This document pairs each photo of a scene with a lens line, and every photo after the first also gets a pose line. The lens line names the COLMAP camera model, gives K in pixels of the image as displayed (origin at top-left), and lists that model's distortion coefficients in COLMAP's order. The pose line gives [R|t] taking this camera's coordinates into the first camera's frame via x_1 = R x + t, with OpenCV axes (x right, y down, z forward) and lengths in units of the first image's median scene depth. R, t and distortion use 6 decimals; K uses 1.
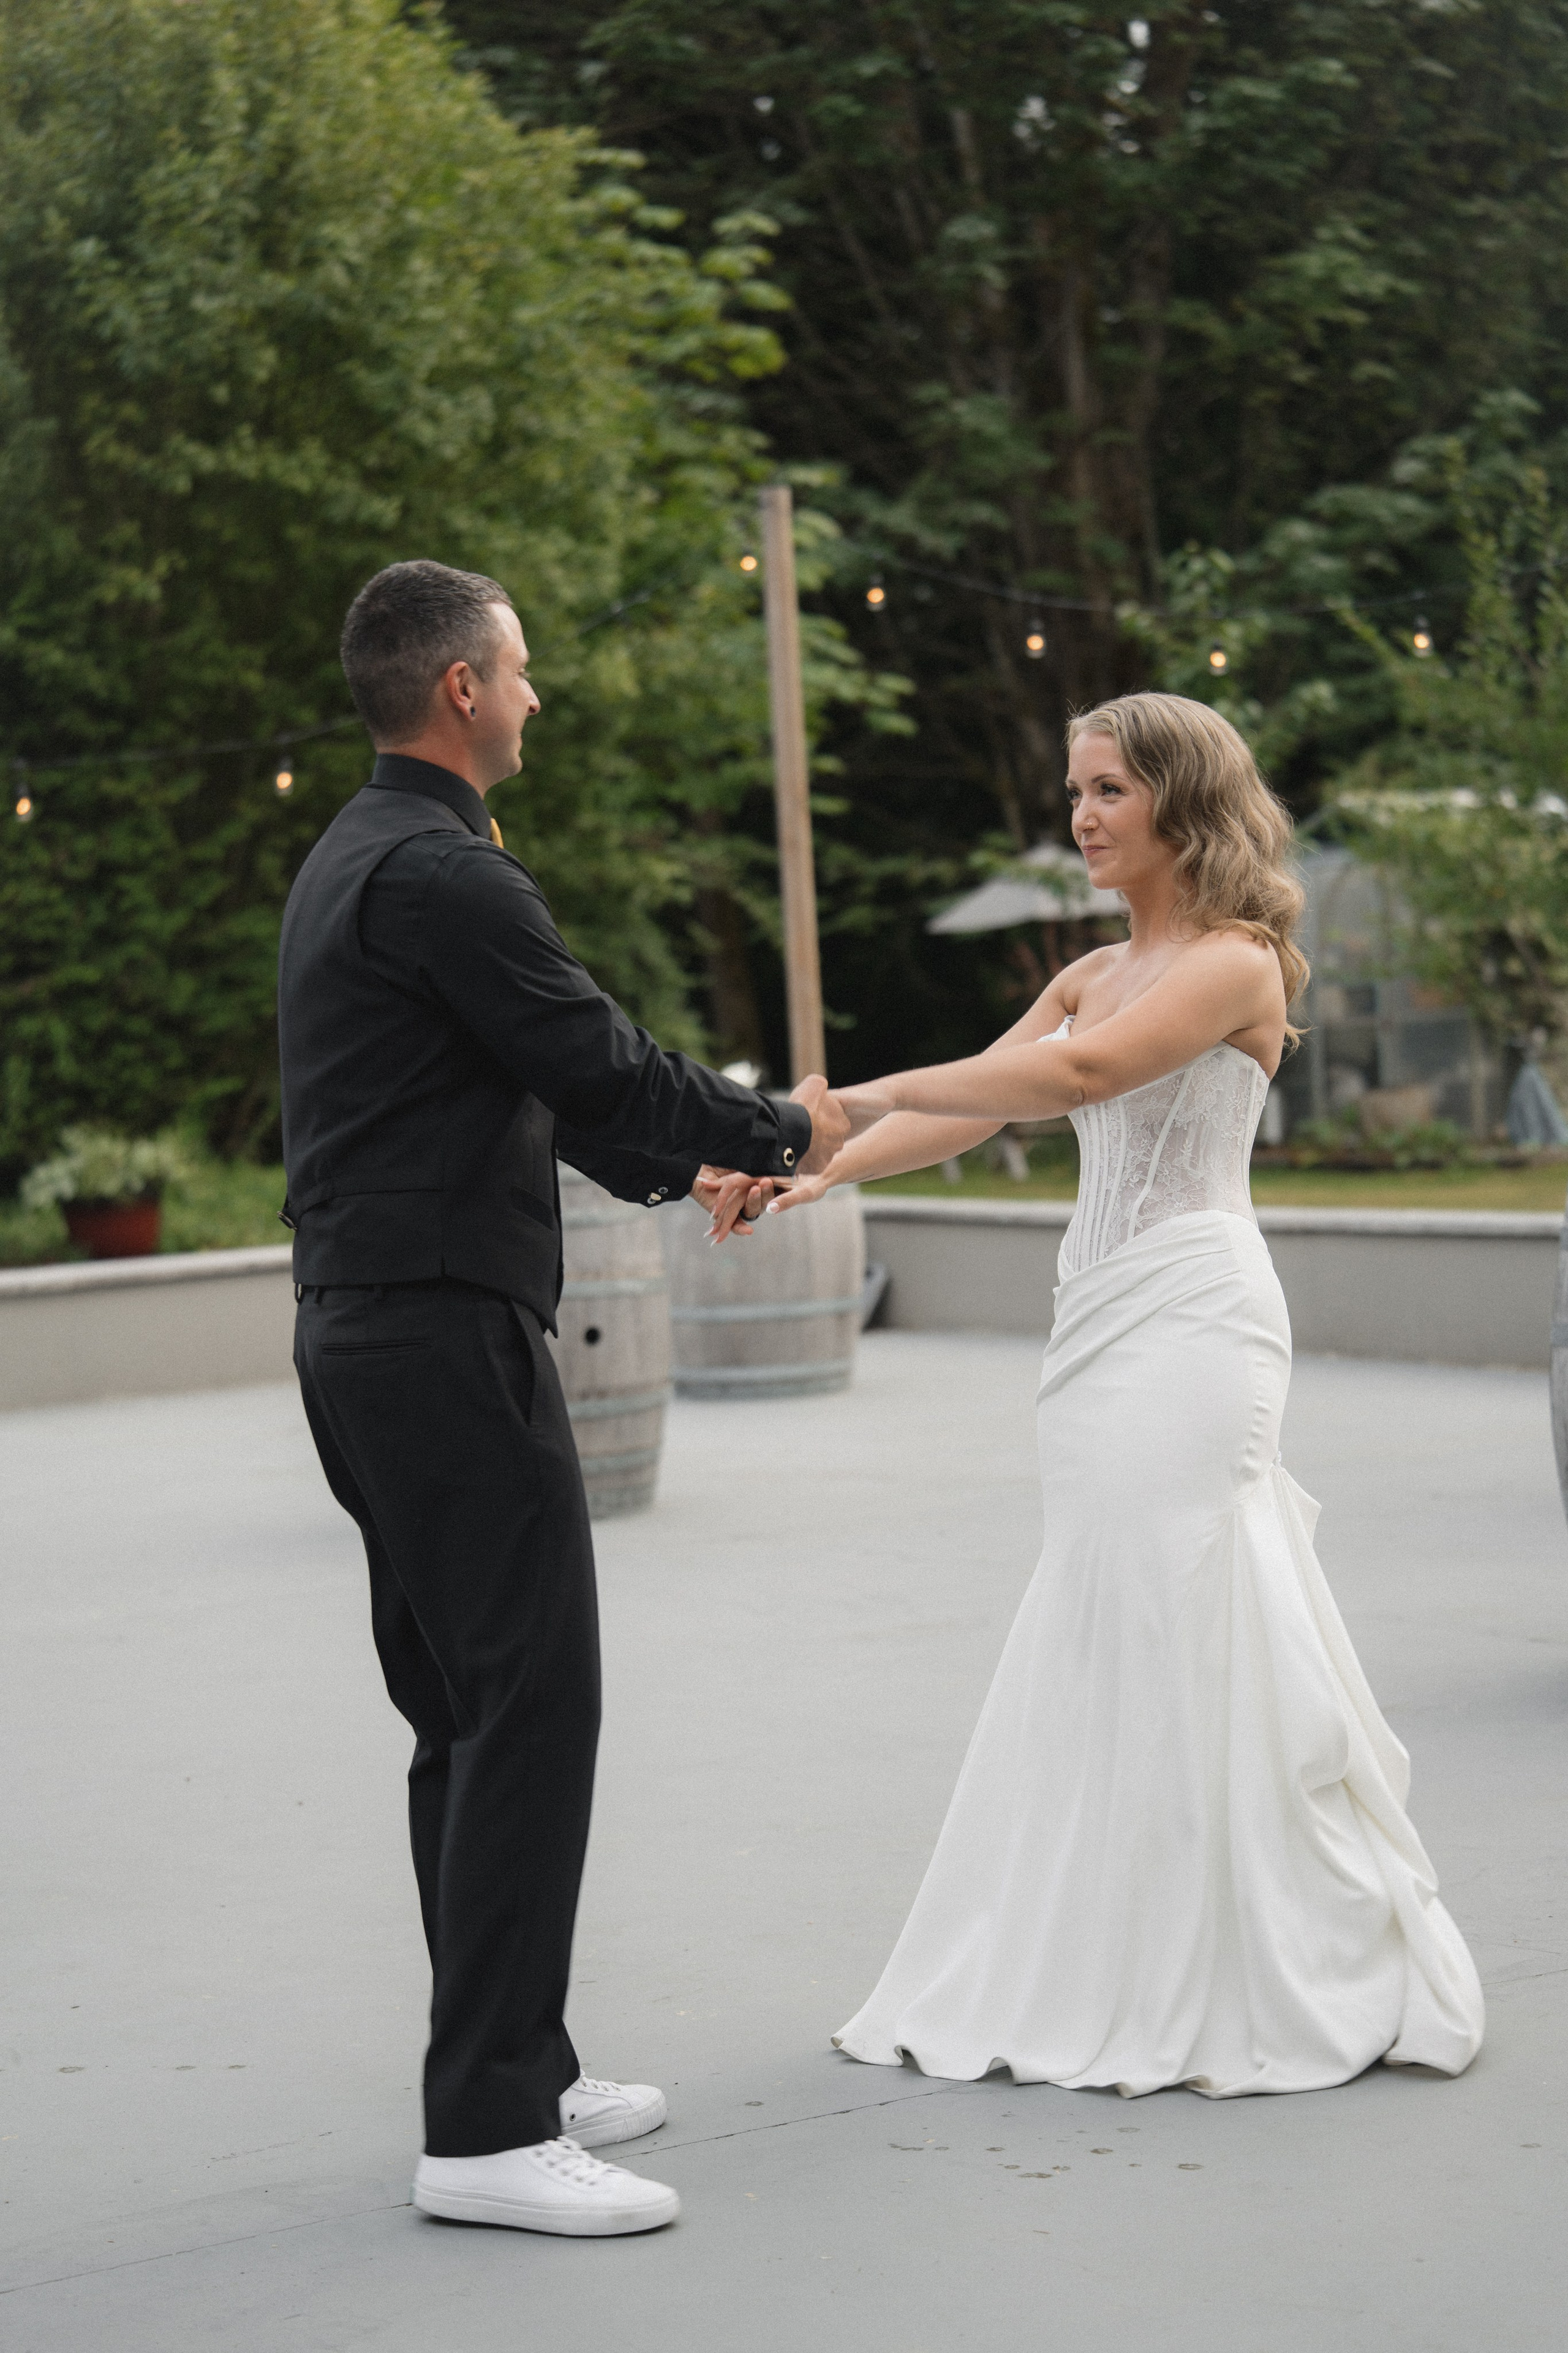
lens RADIAL K [[4829.4, 0, 785.3], [0, 4829.4, 1177.5], [0, 0, 1]] dist [0.209965, 0.000000]
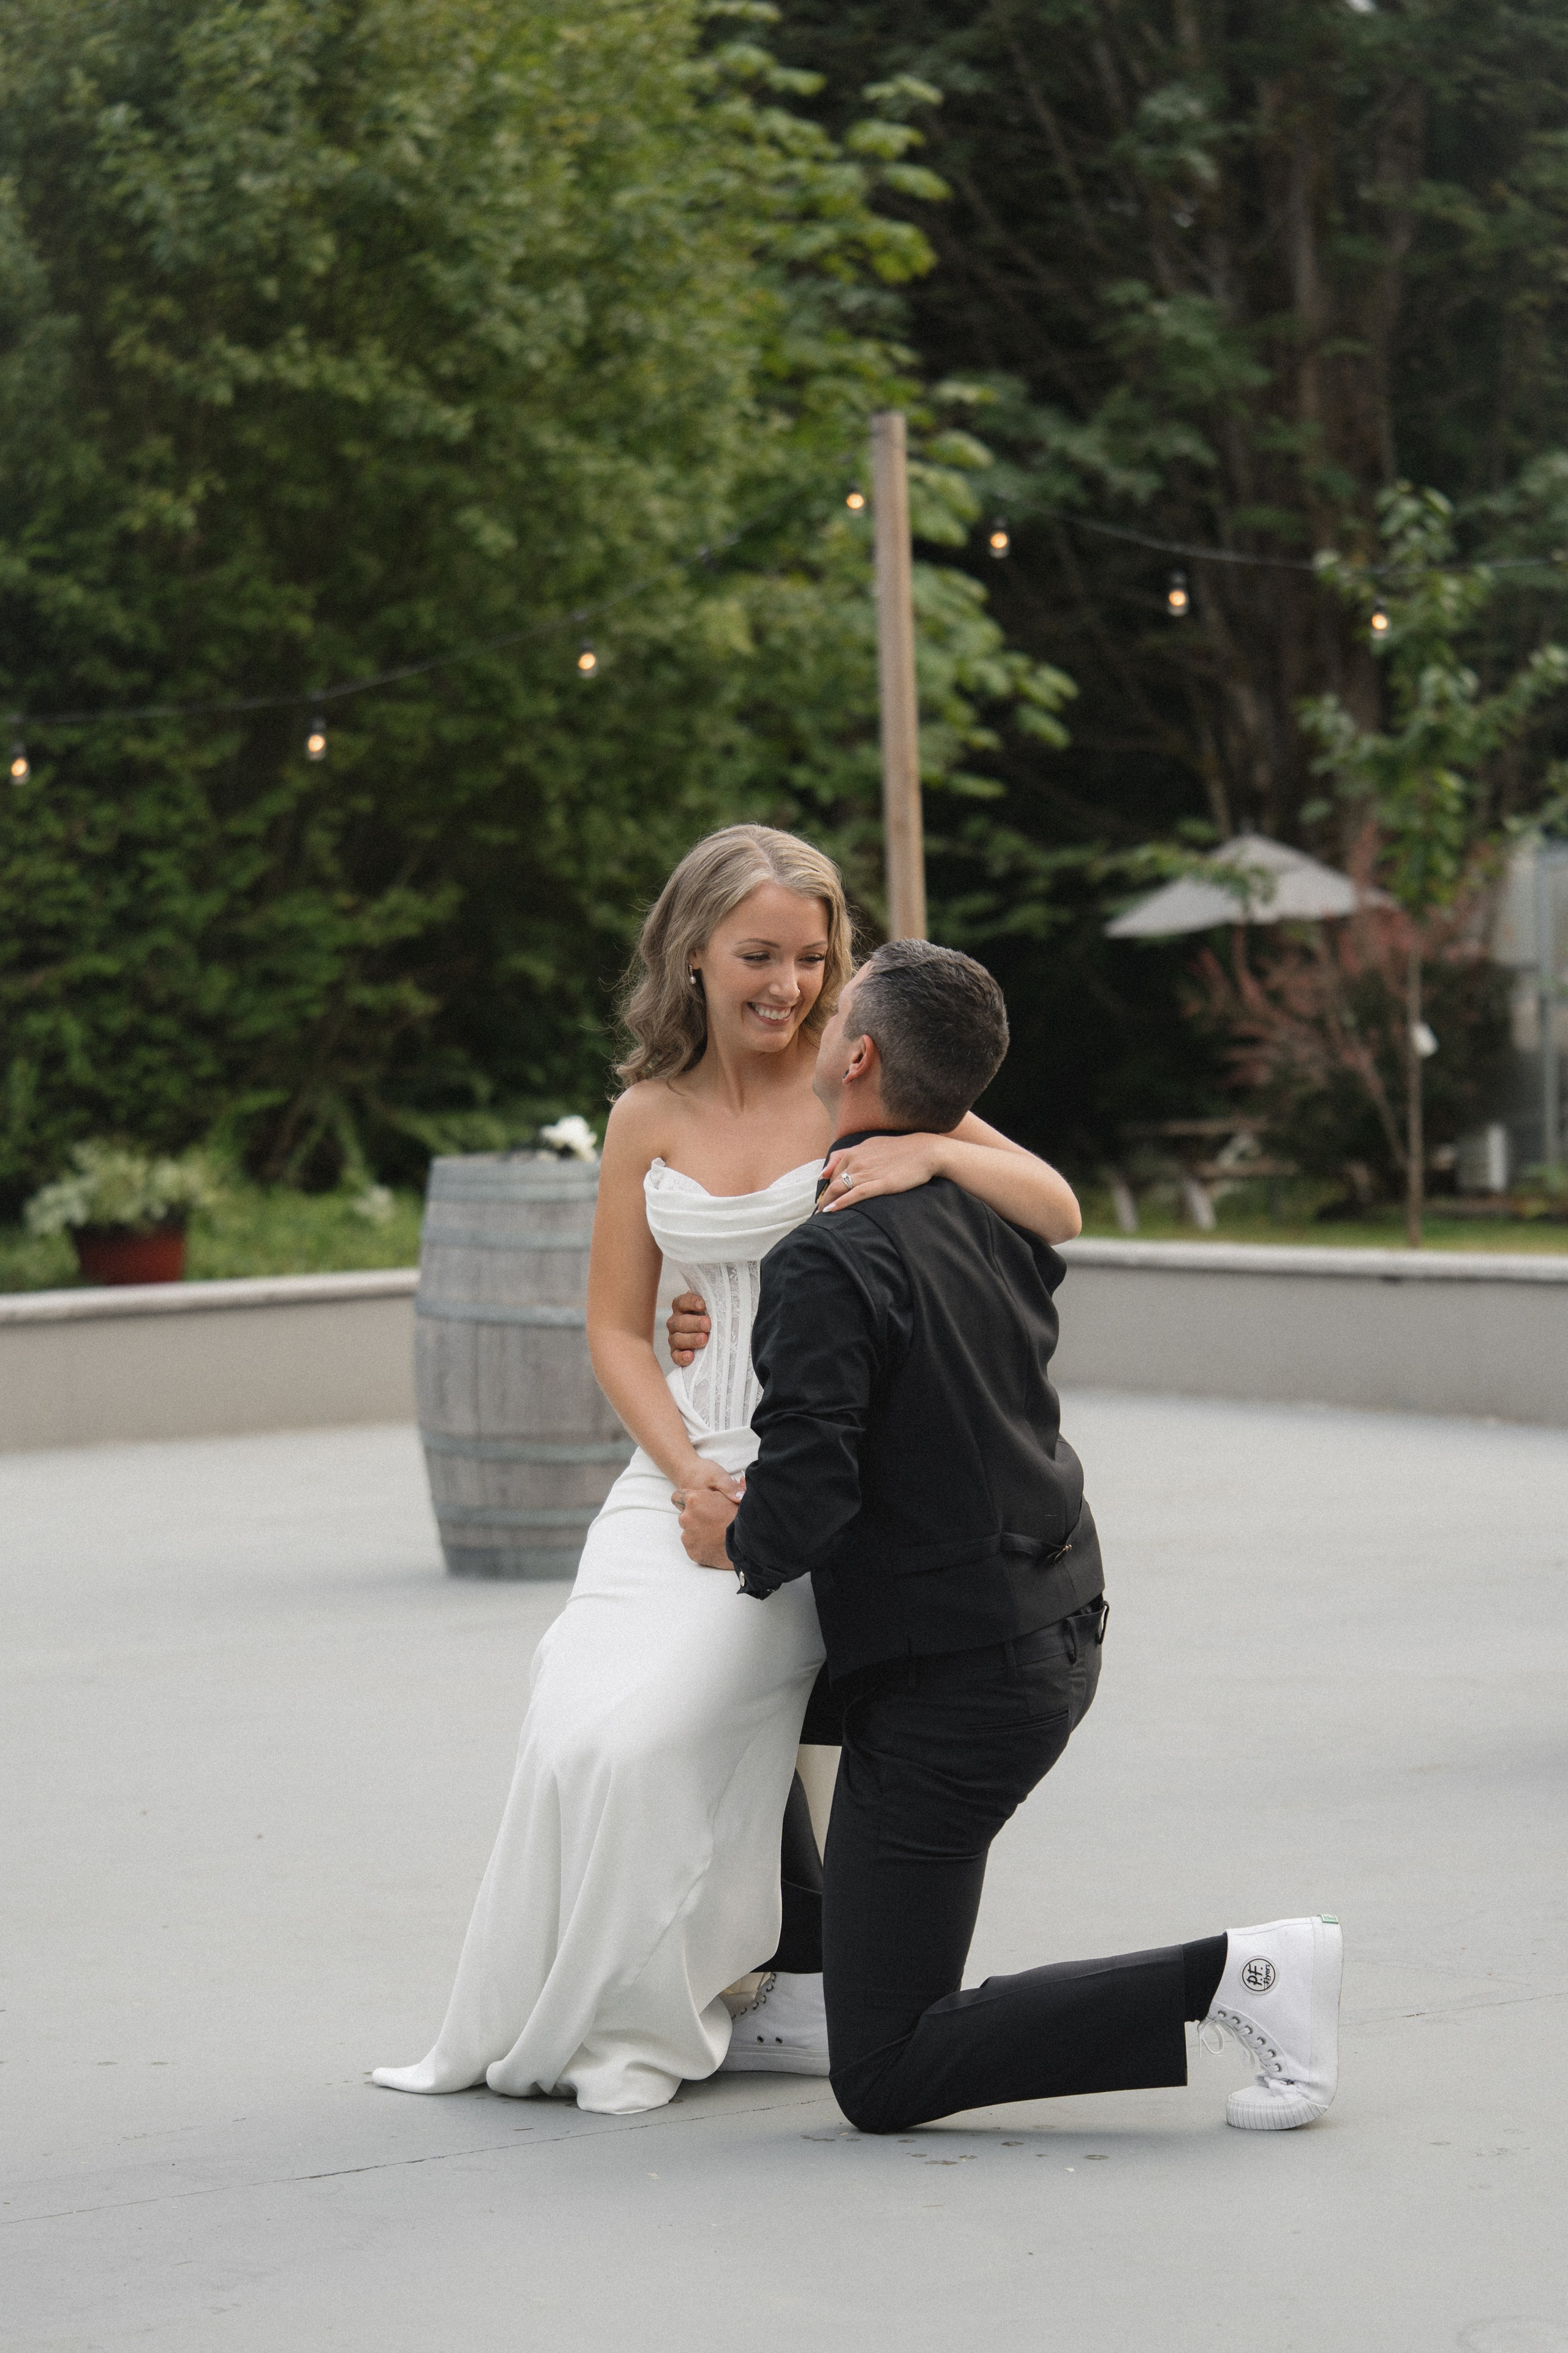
lens RADIAL K [[4829.4, 0, 614.9], [0, 4829.4, 1300.5], [0, 0, 1]] dist [0.209965, 0.000000]
pose [[0.999605, 0.021868, -0.017635, -0.037023], [-0.021329, 0.999317, 0.030168, -0.010274], [0.018282, -0.029780, 0.999389, 0.139924]]
